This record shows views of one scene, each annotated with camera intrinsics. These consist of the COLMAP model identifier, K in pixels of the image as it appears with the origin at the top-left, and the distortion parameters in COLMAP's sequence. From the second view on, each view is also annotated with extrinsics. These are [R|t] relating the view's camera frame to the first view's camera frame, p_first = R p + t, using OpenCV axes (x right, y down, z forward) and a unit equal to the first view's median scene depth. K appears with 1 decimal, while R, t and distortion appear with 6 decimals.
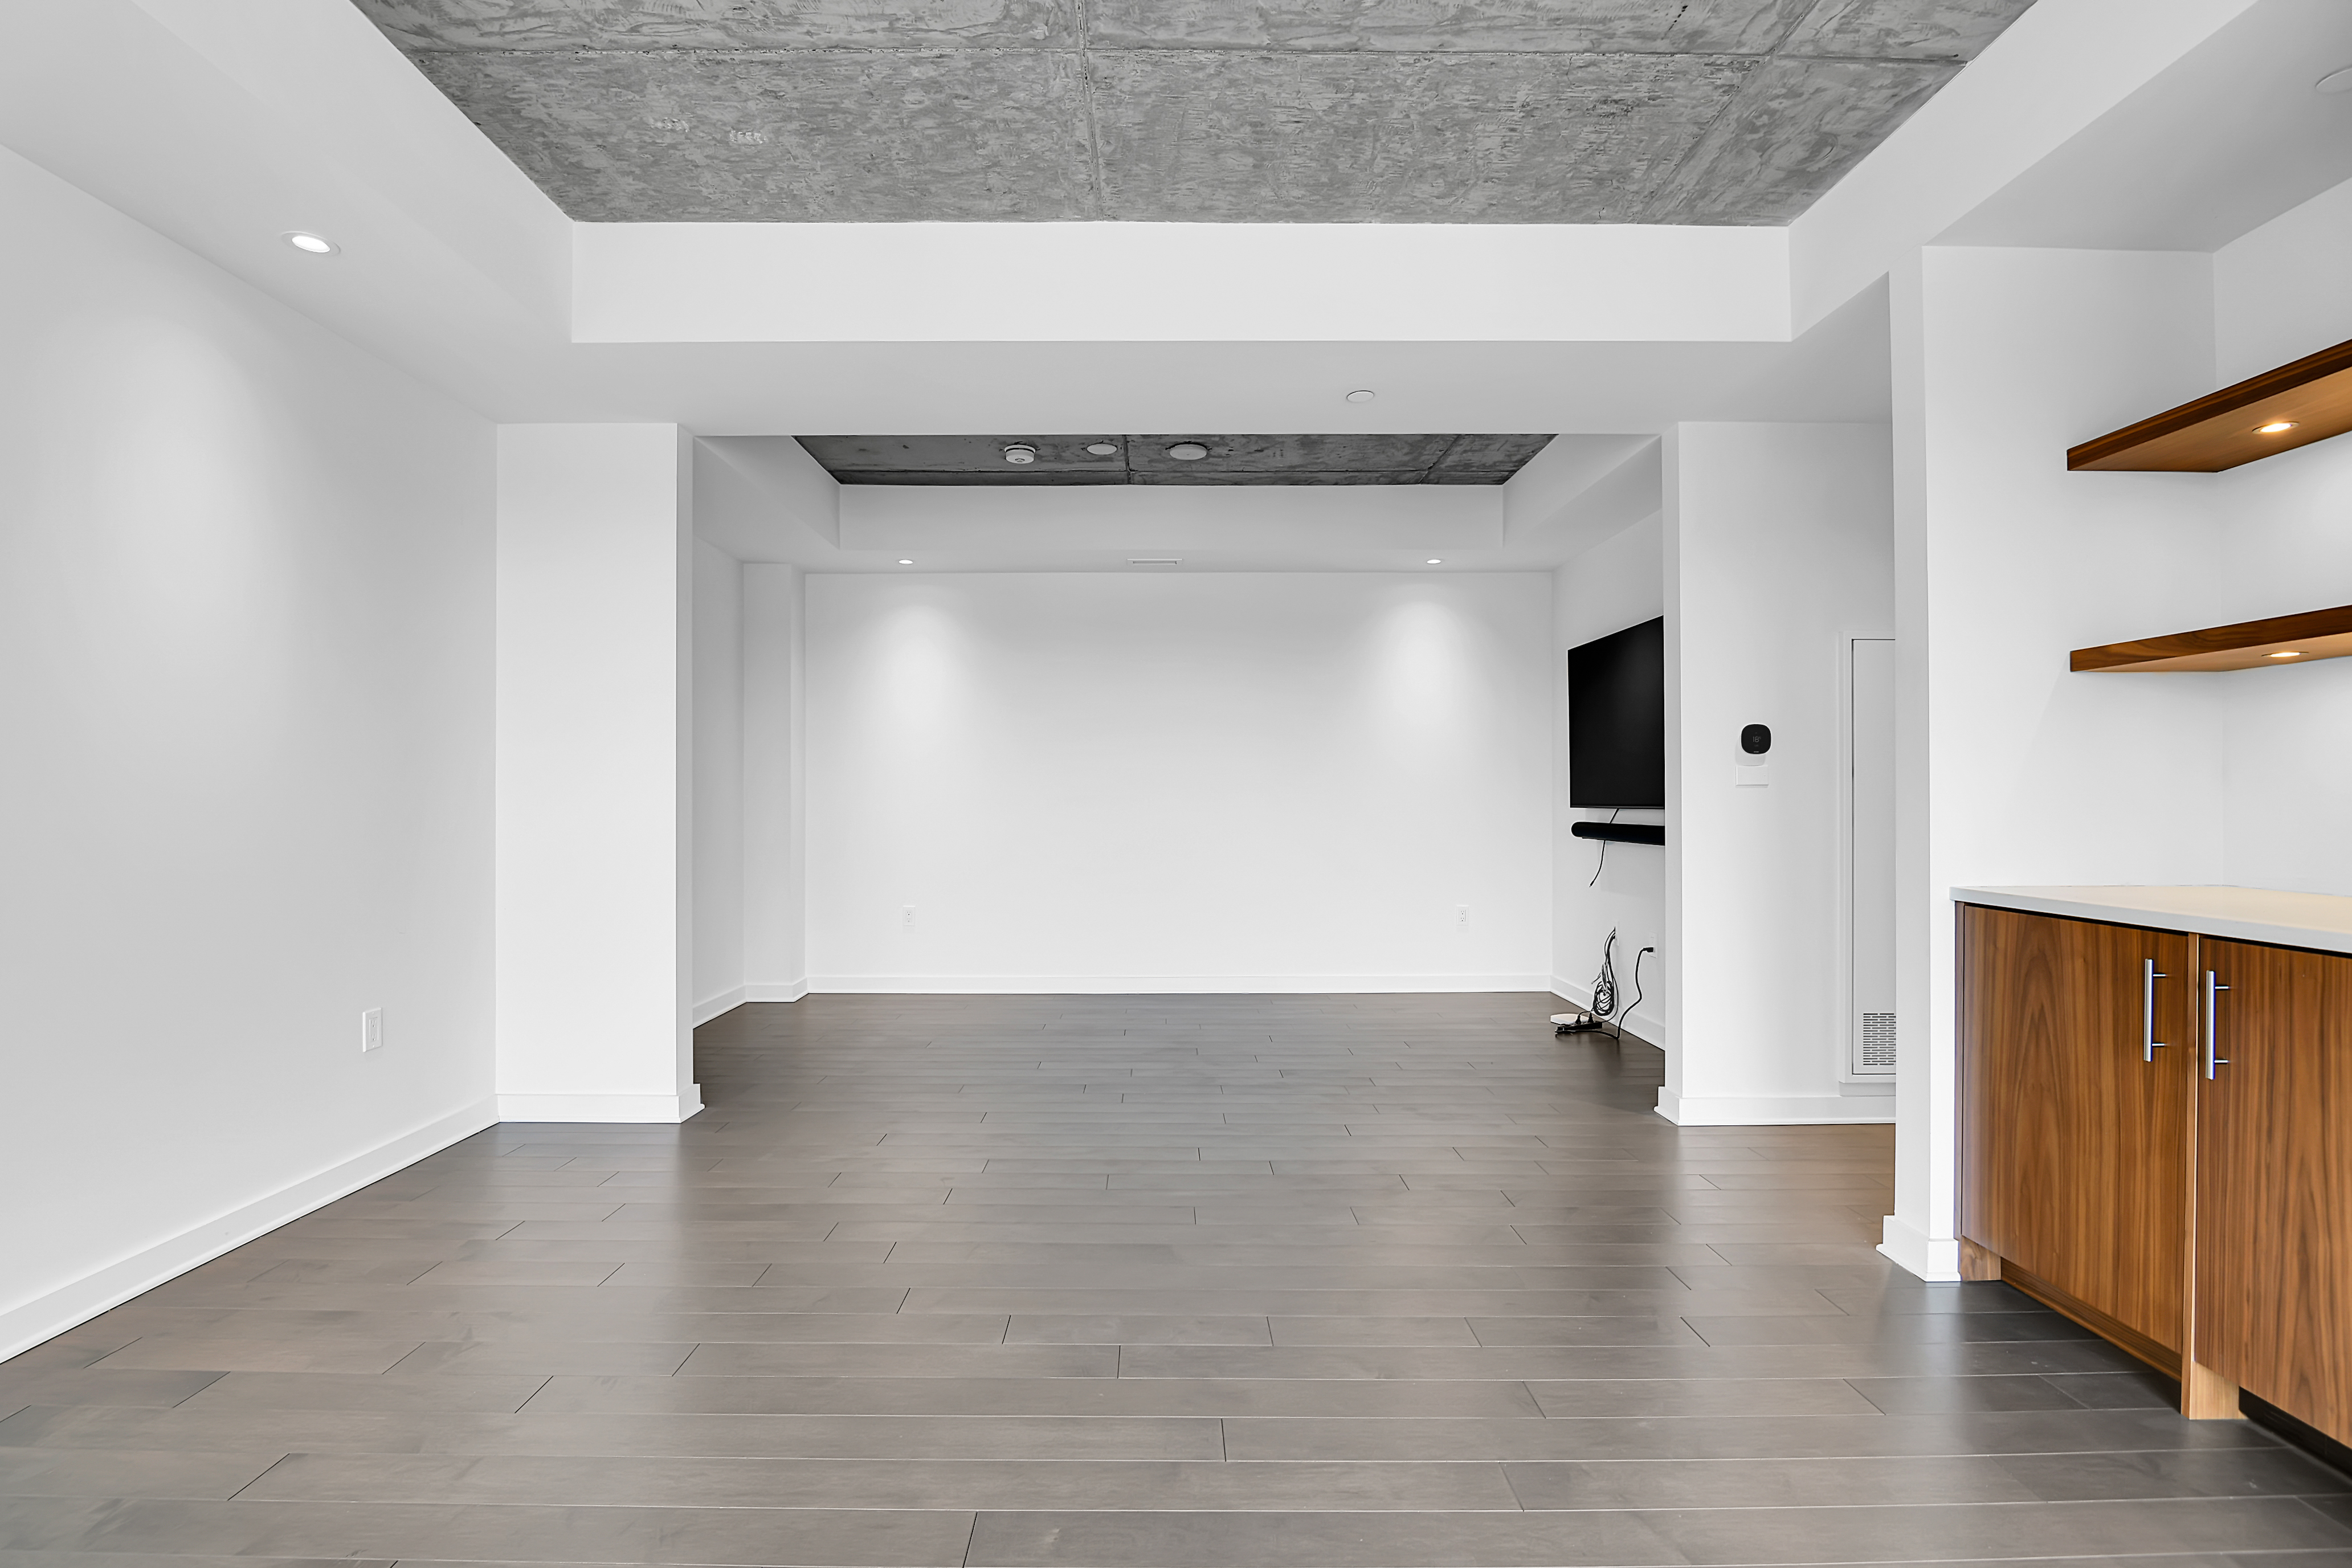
lens RADIAL K [[1095.9, 0, 1164.2], [0, 1095.9, 784.8], [0, 0, 1]] dist [-0.000099, -0.013809]
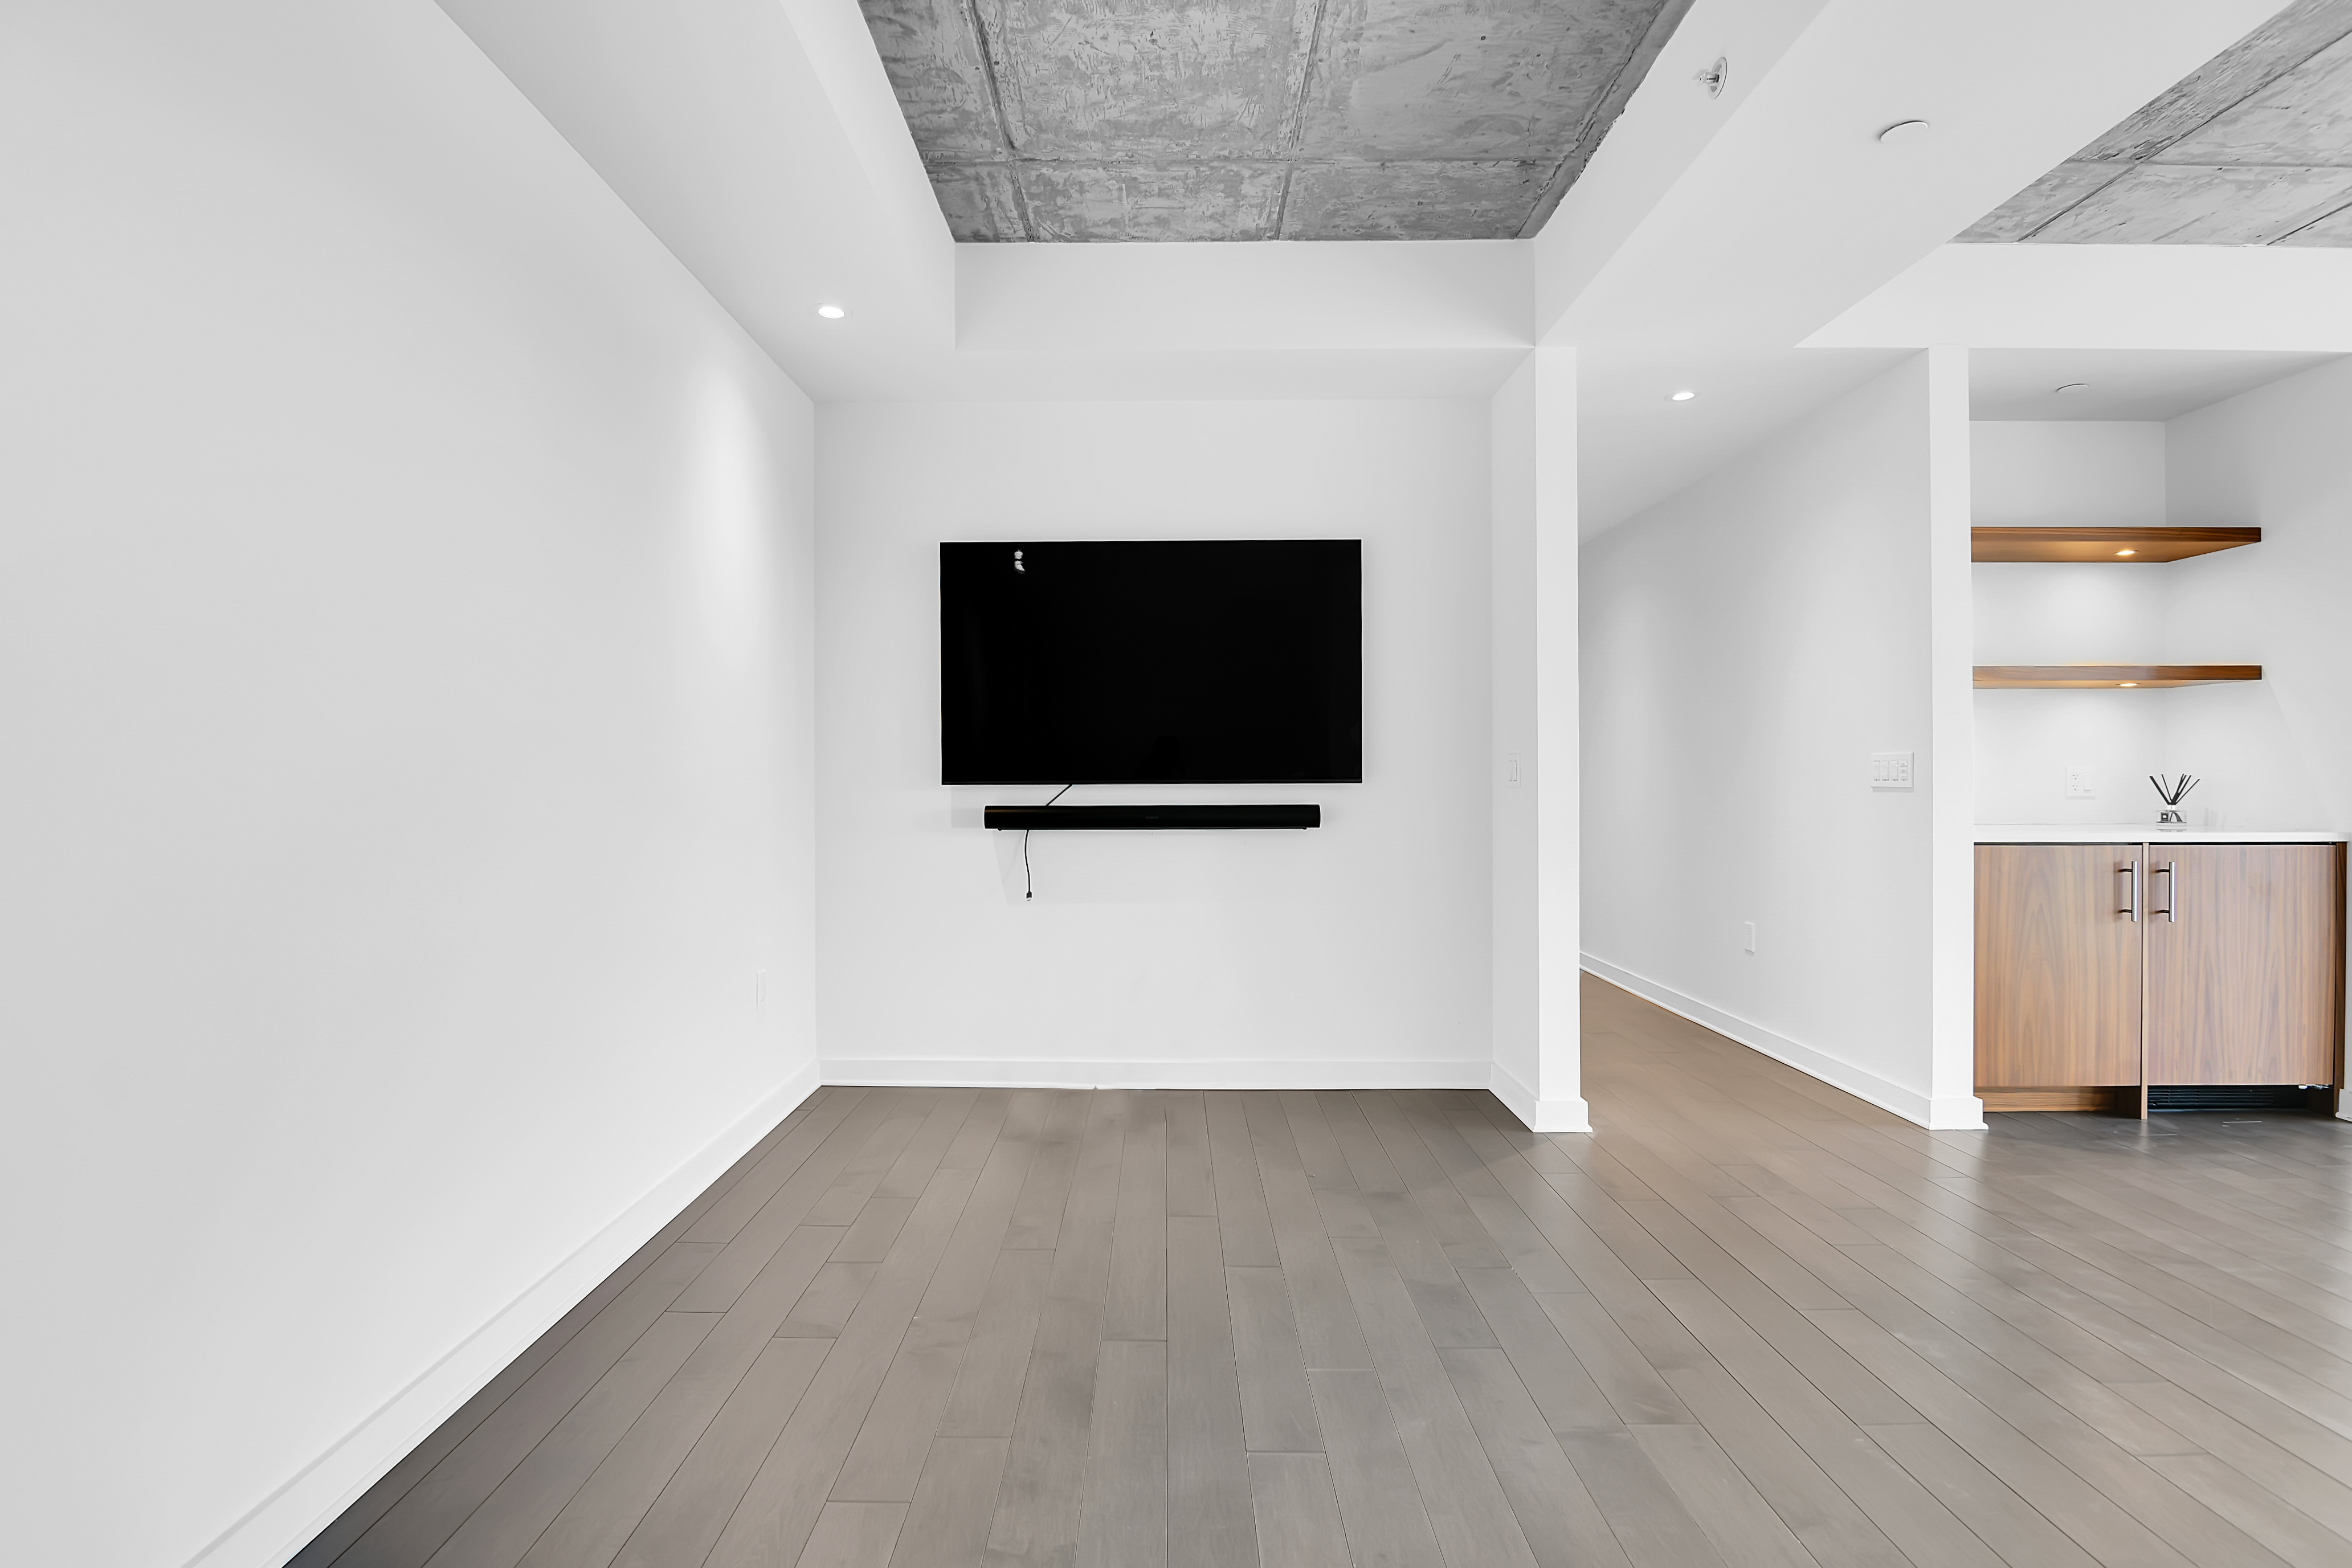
lens RADIAL K [[1095.9, 0, 1164.2], [0, 1095.9, 784.8], [0, 0, 1]] dist [-0.000099, -0.013809]
pose [[0.010278, -0.009467, 0.999902, -0.694167], [-0.009284, 0.999911, 0.009563, 0.032039], [-0.999904, -0.009382, 0.010189, 2.144915]]
